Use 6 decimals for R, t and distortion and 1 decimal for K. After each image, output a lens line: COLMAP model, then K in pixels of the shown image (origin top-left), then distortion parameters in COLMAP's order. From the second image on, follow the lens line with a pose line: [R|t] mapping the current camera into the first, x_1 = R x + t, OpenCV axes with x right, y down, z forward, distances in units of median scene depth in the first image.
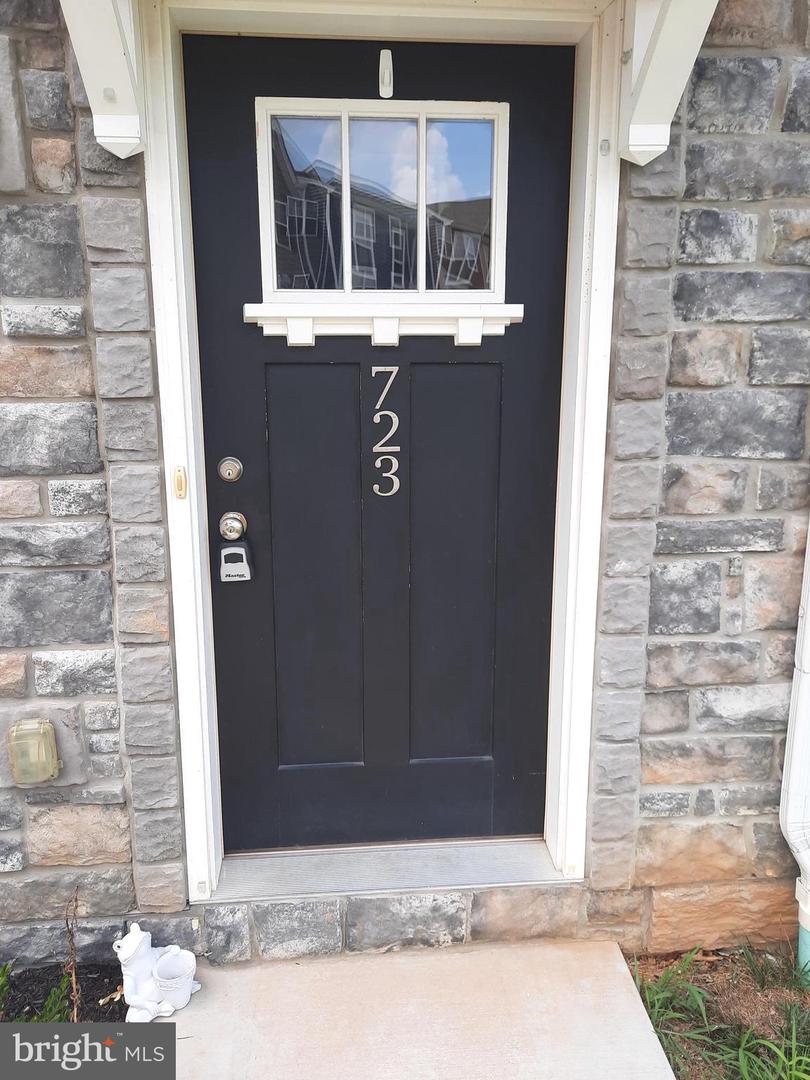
lens RADIAL K [[797.6, 0, 399.5], [0, 797.6, 541.6], [0, 0, 1]] dist [0.032627, -0.000772]
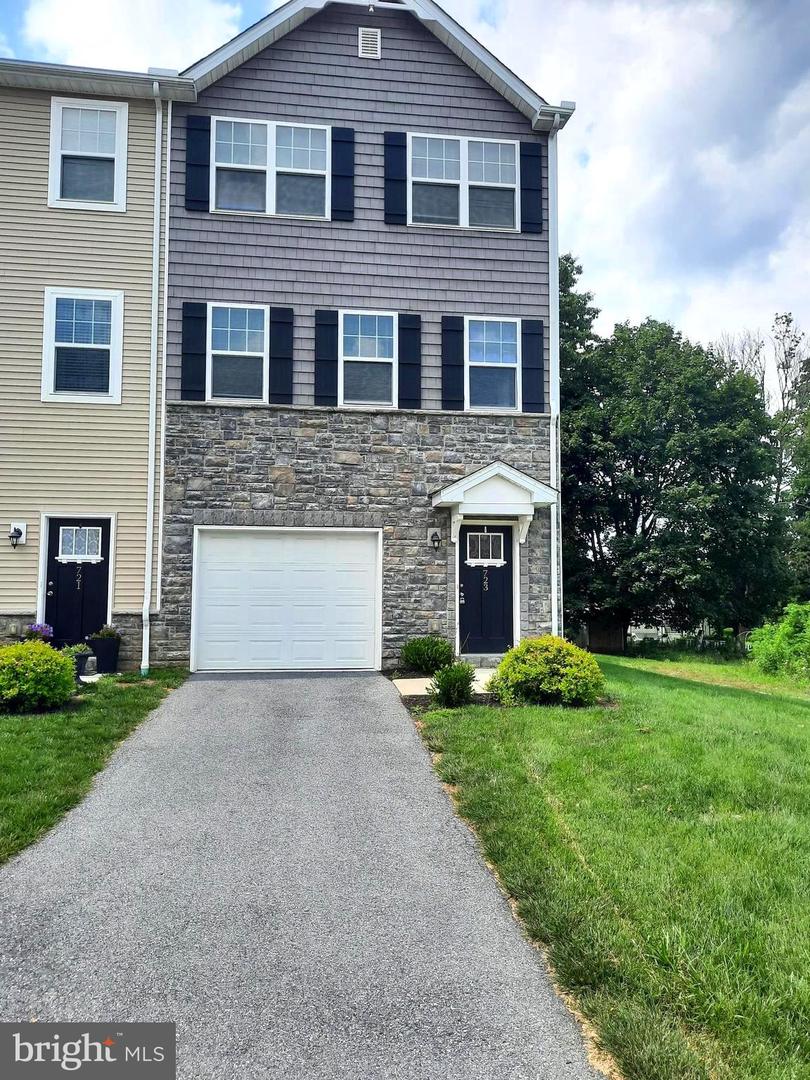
lens RADIAL K [[797.6, 0, 404.1], [0, 797.6, 537.8], [0, 0, 1]] dist [0.032627, -0.000772]
pose [[0.998295, 0.013277, 0.056843, -1.059710], [0.004082, 0.955531, -0.294863, 1.449564], [-0.058230, 0.294592, 0.953847, -5.263604]]
